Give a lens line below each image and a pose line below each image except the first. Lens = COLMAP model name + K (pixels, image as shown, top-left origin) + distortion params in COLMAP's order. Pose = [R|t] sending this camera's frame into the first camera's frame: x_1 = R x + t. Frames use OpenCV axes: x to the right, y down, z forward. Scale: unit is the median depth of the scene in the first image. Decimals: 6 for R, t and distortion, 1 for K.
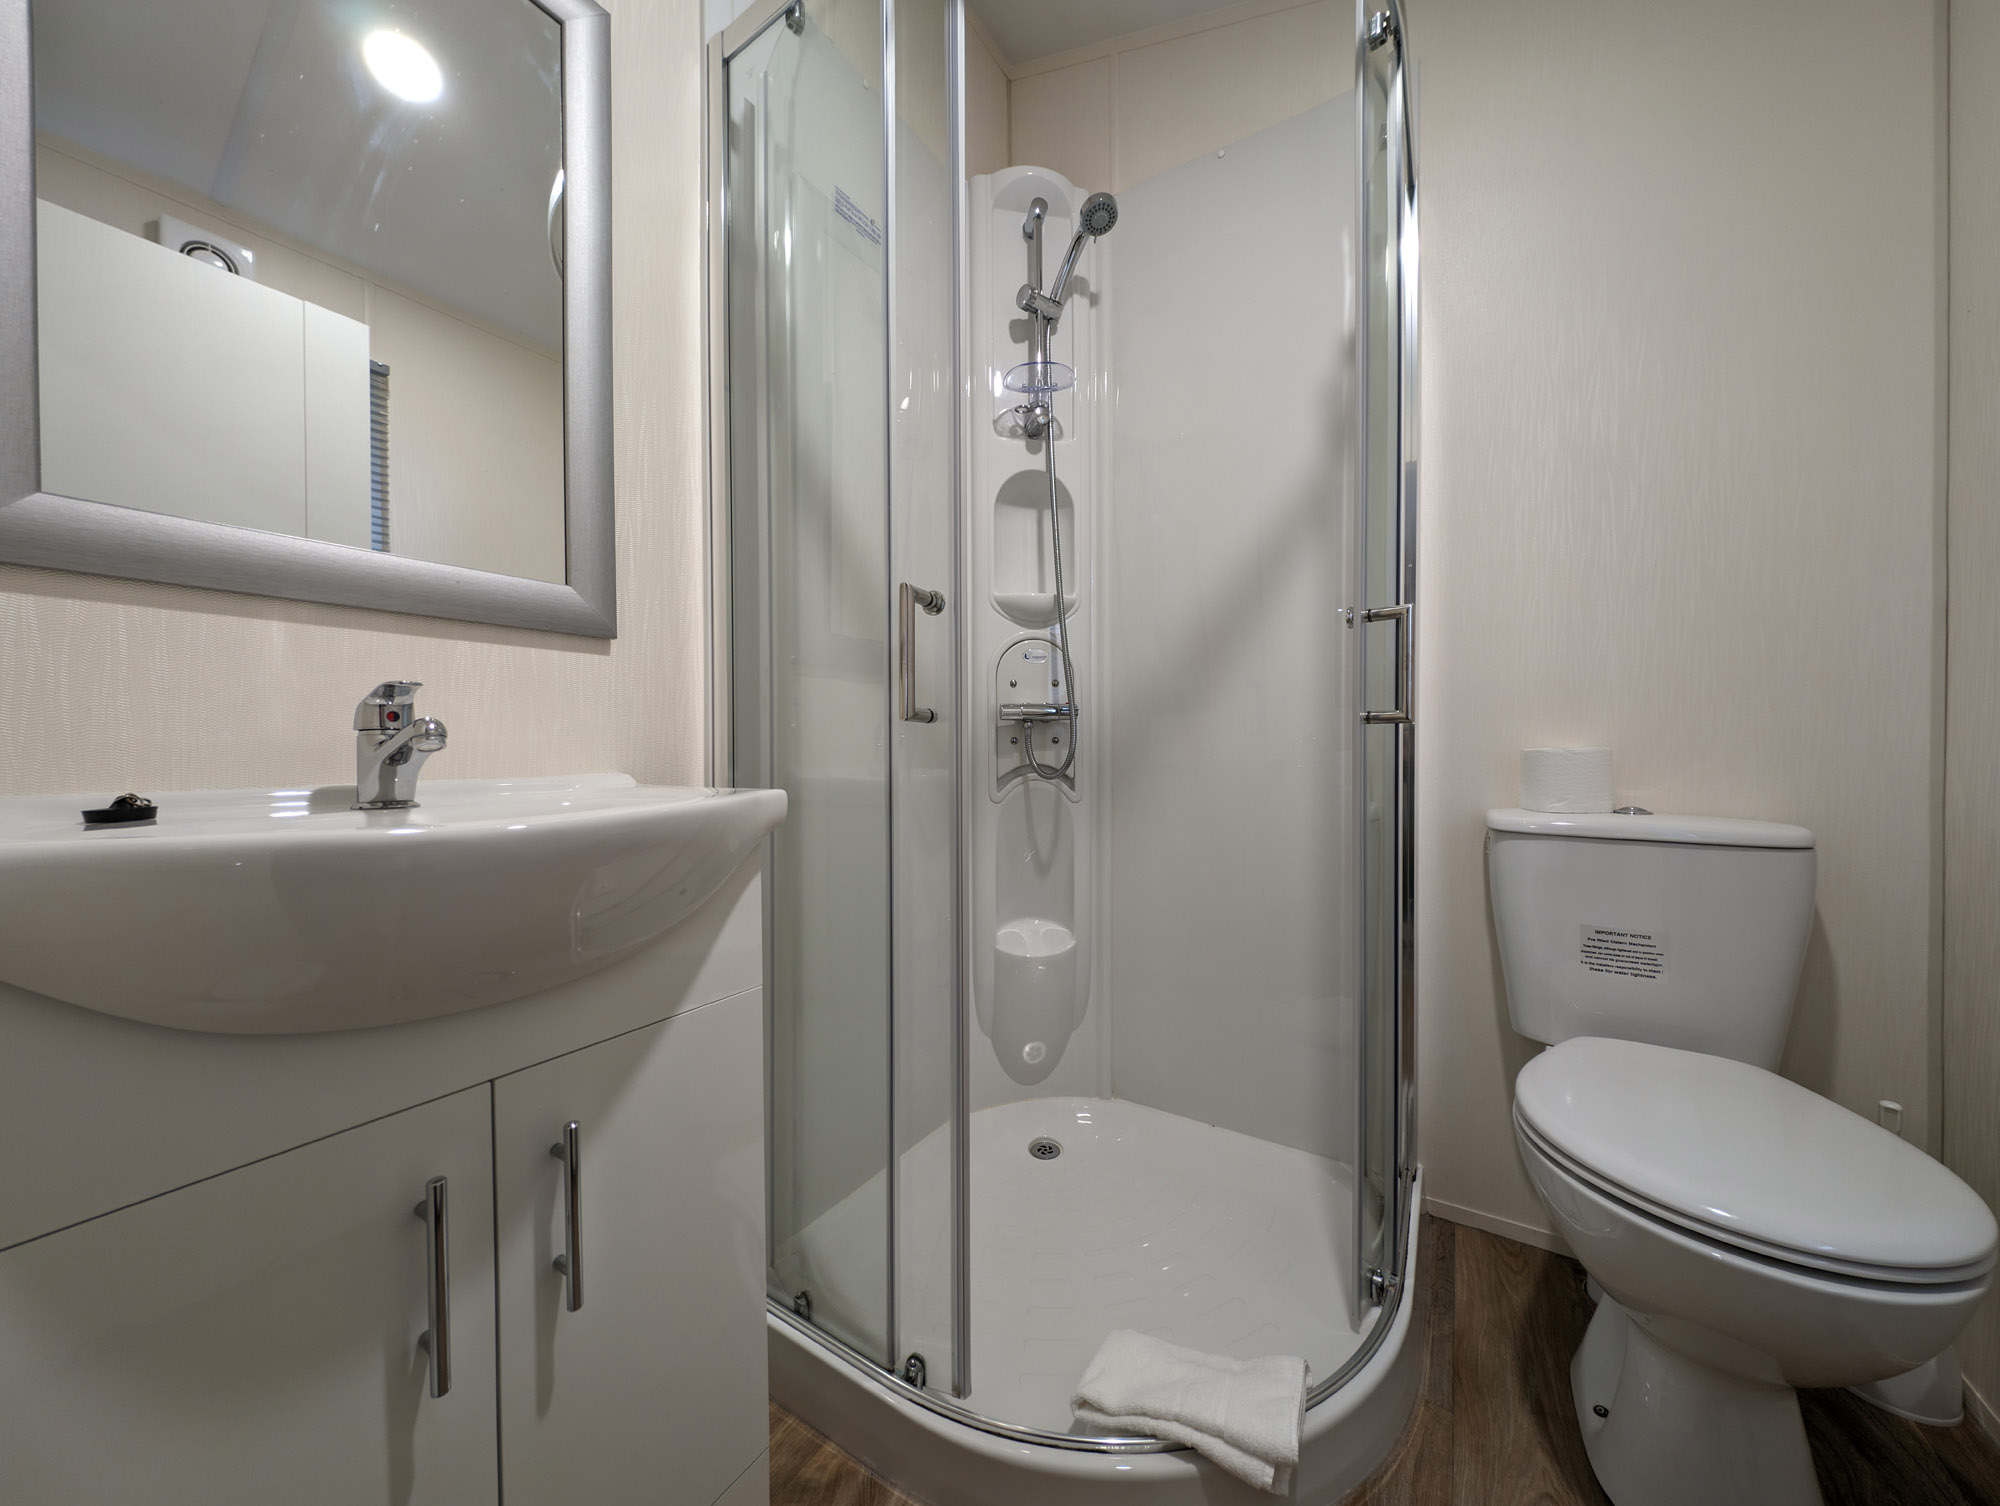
lens RADIAL K [[715.5, 0, 1000.0], [0, 715.5, 753.0], [0, 0, 1]] dist [-0.001629, 0.000274]
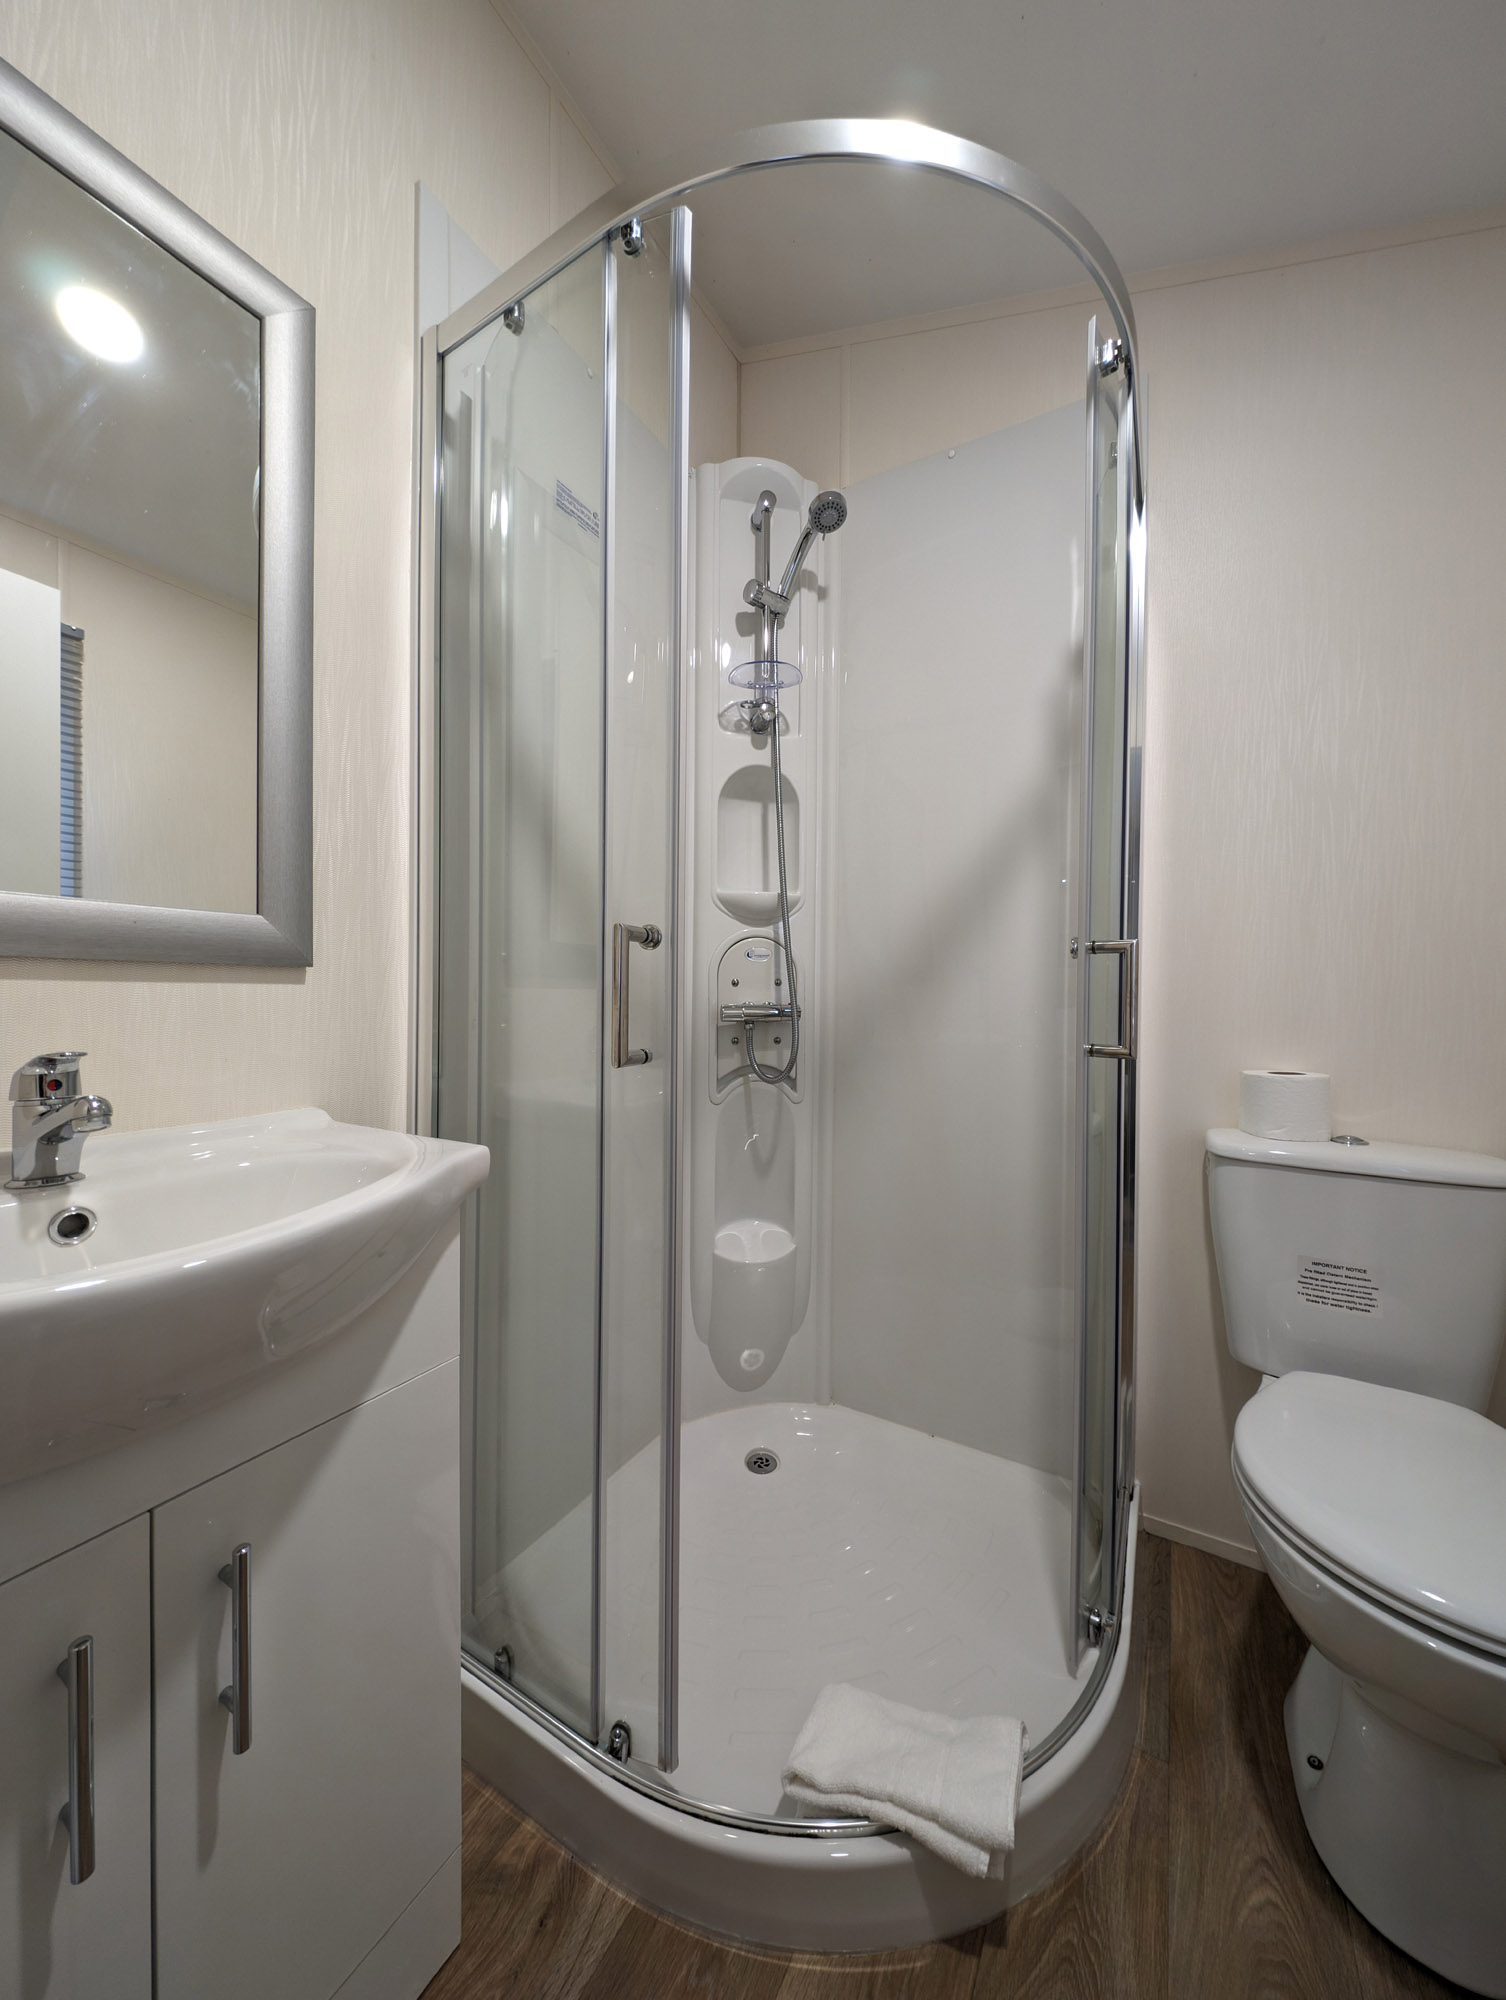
lens RADIAL K [[716.7, 0, 753.0], [0, 716.7, 1000.0], [0, 0, 1]] dist [0.000627, -0.000327]
pose [[0.999189, 0.012702, 0.038214, 0.008531], [-0.012574, 0.999915, -0.003586, -0.108096], [-0.038256, 0.003103, 0.999263, 0.027347]]
